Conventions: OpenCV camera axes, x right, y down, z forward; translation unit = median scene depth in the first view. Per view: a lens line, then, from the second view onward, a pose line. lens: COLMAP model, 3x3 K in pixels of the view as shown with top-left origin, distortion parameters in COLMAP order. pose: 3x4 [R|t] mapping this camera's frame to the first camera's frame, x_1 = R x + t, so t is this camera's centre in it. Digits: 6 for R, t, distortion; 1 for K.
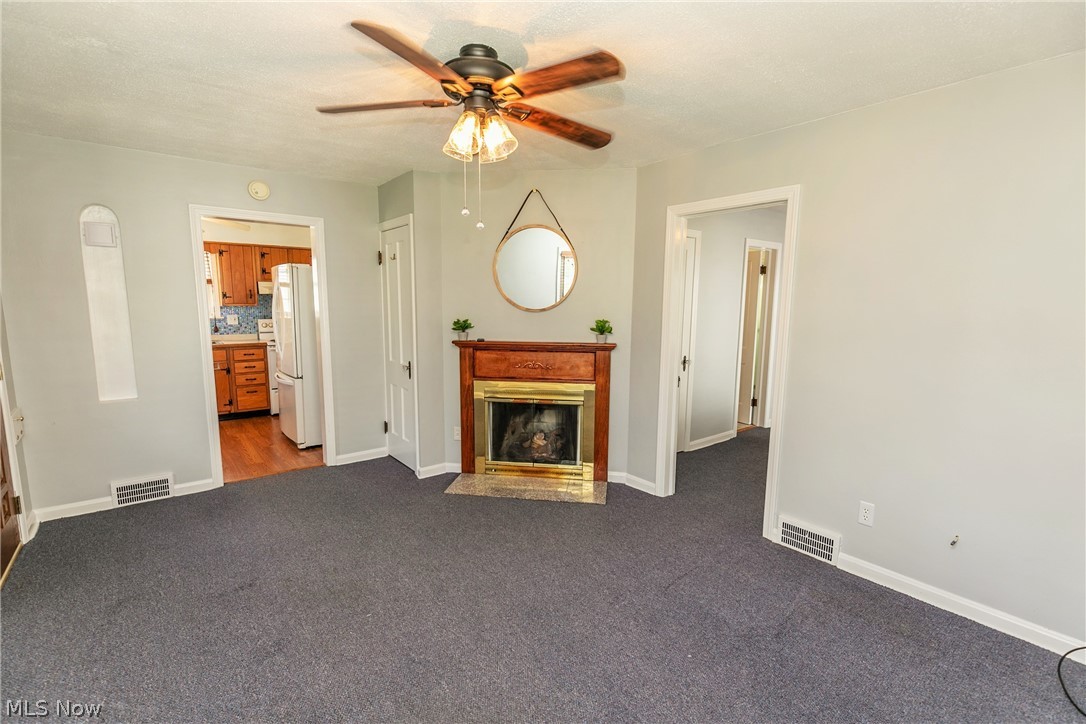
lens RADIAL K [[483.4, 0, 546.5], [0, 483.4, 366.3], [0, 0, 1]] dist [0.003607, 0.000877]
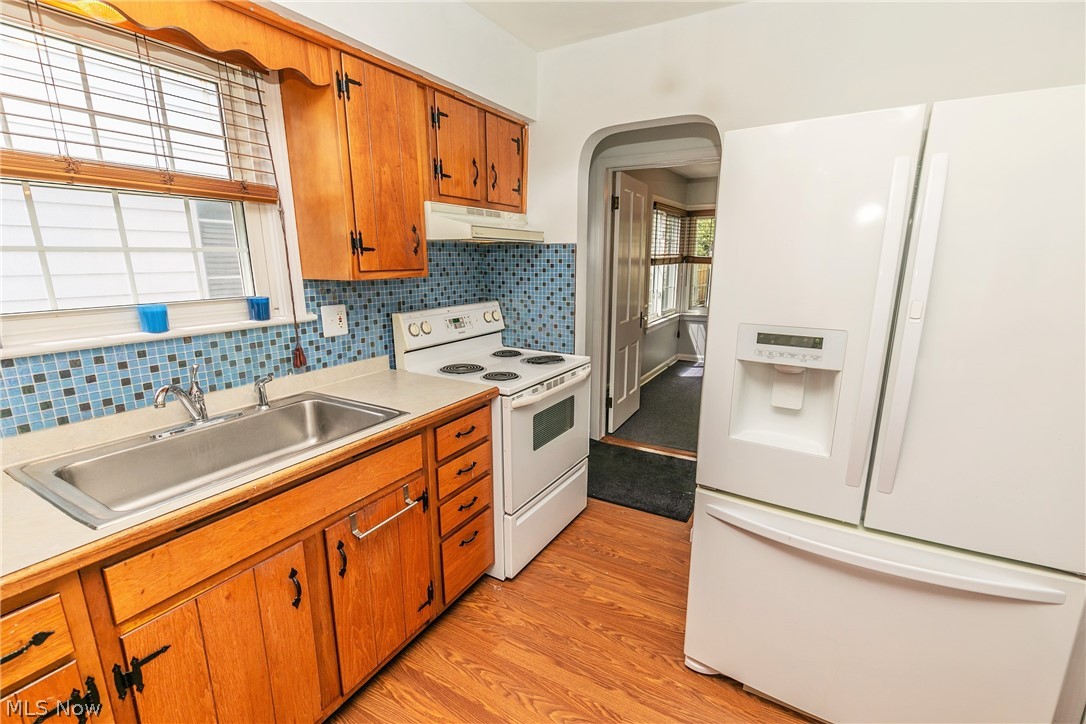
lens RADIAL K [[483.4, 0, 541.3], [0, 483.4, 367.0], [0, 0, 1]] dist [0.003607, 0.000877]
pose [[0.937215, -0.088804, 0.337256, -0.655927], [0.057300, 0.993106, 0.102263, -0.094415], [-0.344012, -0.076518, 0.935842, 0.672371]]
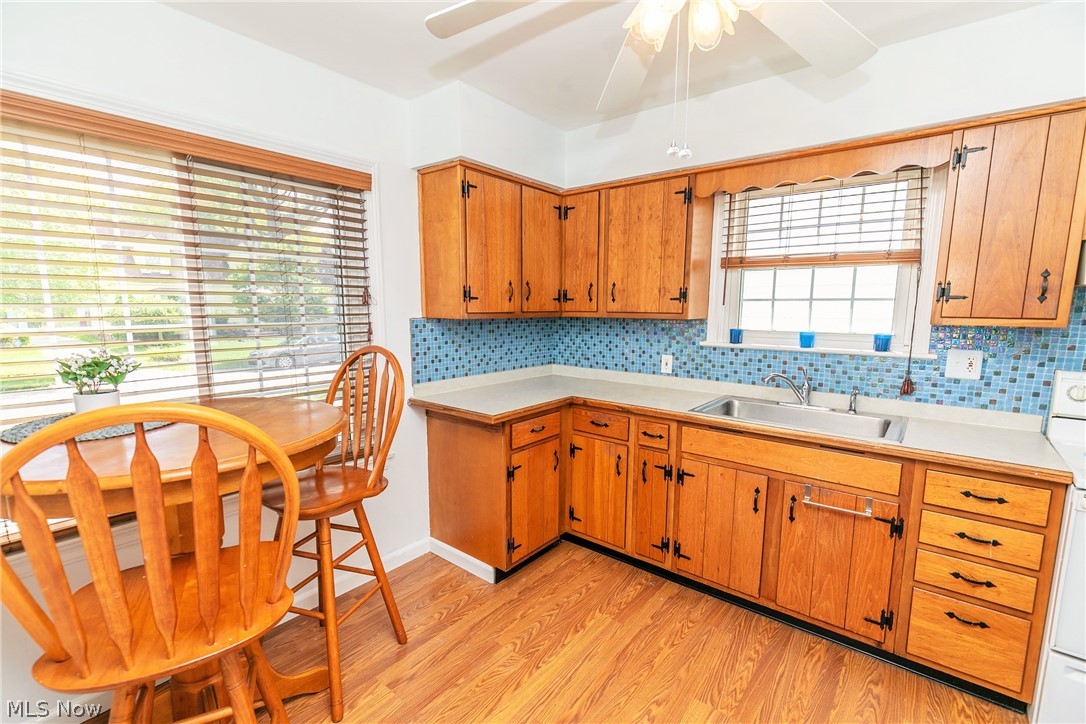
lens RADIAL K [[483.4, 0, 540.1], [0, 483.4, 371.0], [0, 0, 1]] dist [0.003607, 0.000877]
pose [[0.203292, 0.125598, -0.971029, -0.390627], [-0.138593, 0.985444, 0.098447, -0.087409], [0.969260, 0.114564, 0.217740, 0.661240]]
